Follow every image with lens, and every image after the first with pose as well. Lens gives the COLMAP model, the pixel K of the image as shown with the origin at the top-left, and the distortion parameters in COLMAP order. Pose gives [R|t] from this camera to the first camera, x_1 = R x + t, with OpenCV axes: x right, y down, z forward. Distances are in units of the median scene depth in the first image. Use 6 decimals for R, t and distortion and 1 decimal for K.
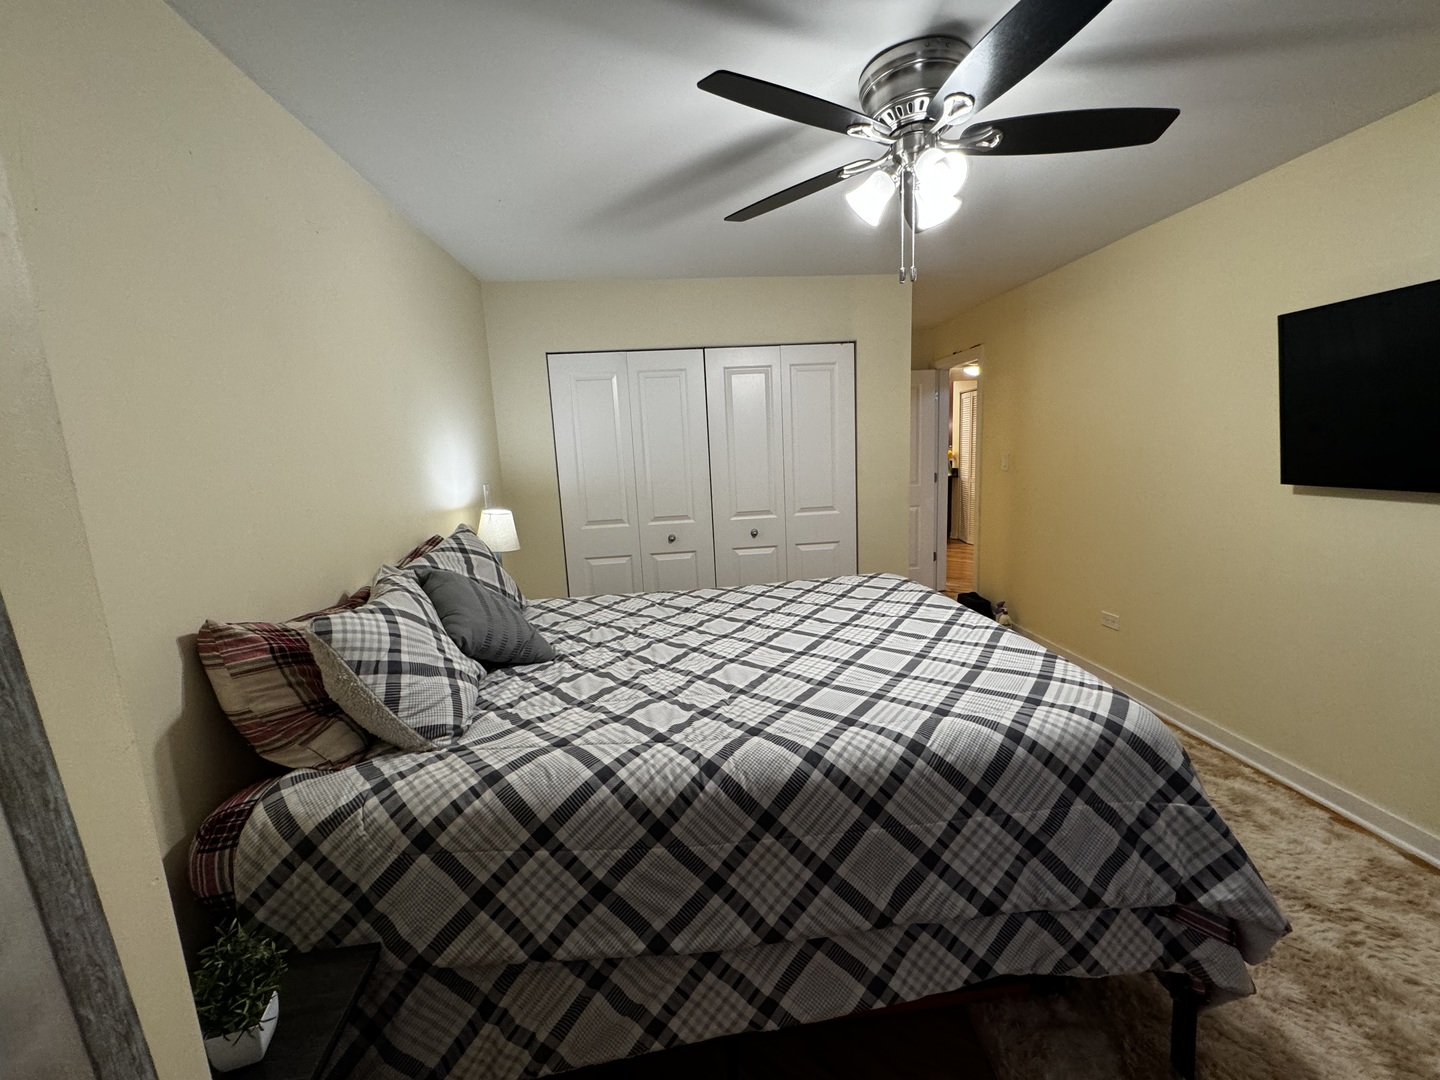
lens RADIAL K [[571.9, 0, 721.1], [0, 571.9, 538.6], [0, 0, 1]] dist [-0.001770, 0.000534]
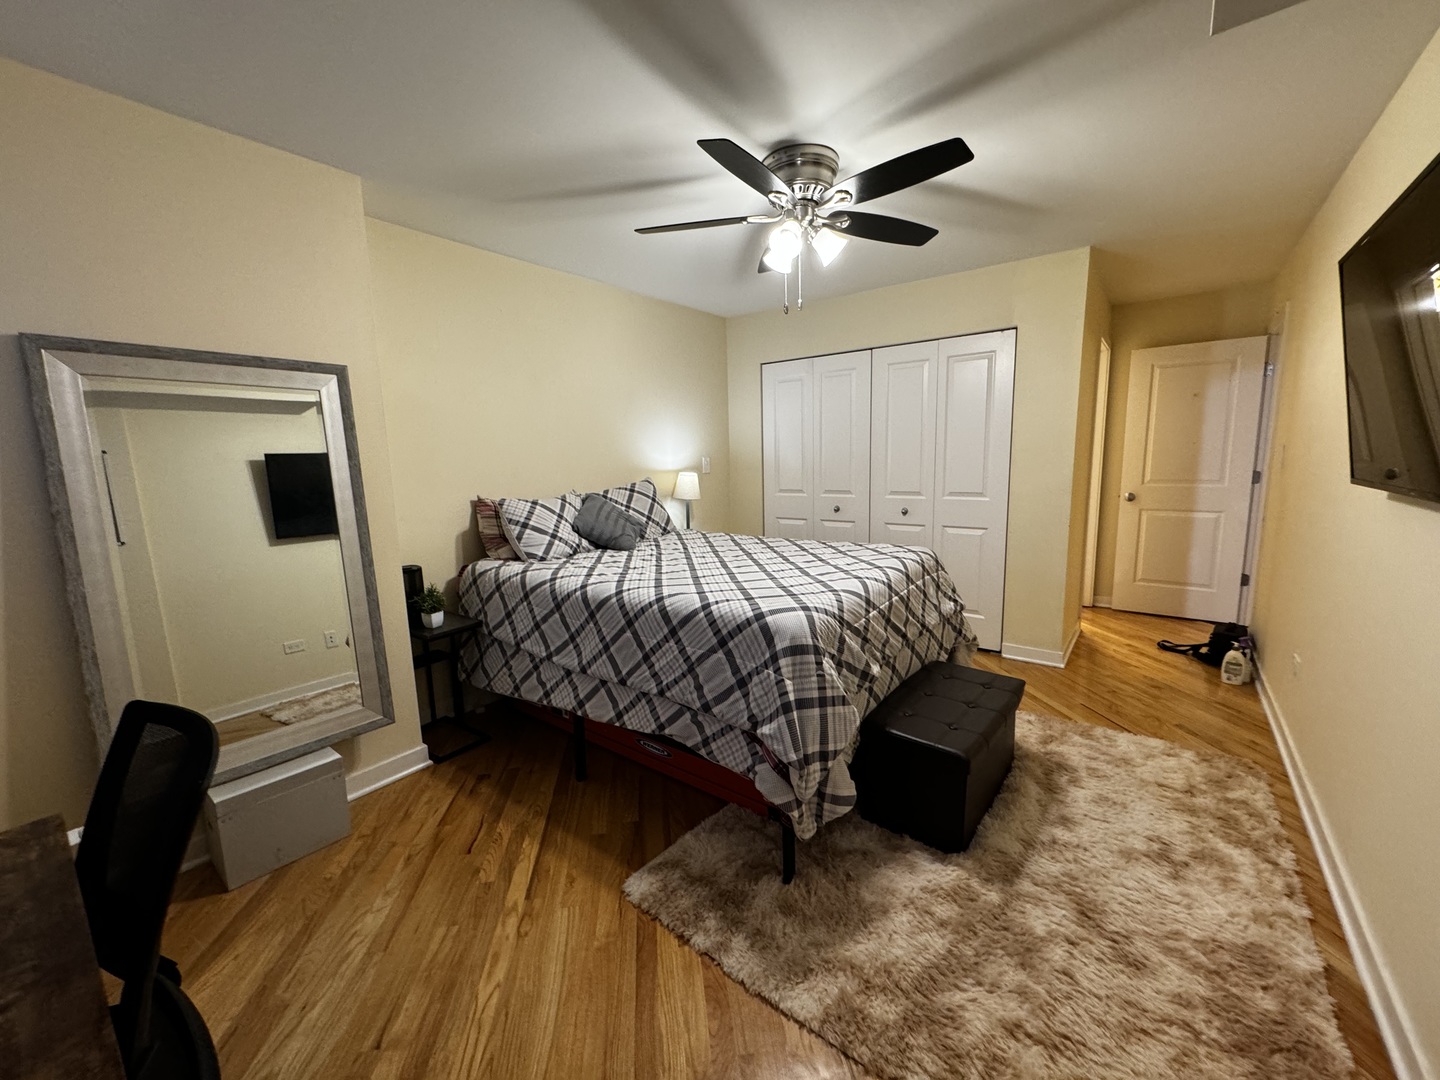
lens RADIAL K [[571.9, 0, 721.1], [0, 571.9, 538.6], [0, 0, 1]] dist [-0.001770, 0.000534]
pose [[0.736007, 0.126650, -0.665022, 1.602591], [-0.116326, 0.991393, 0.060063, 0.051706], [0.666905, 0.033153, 0.744405, -0.185028]]
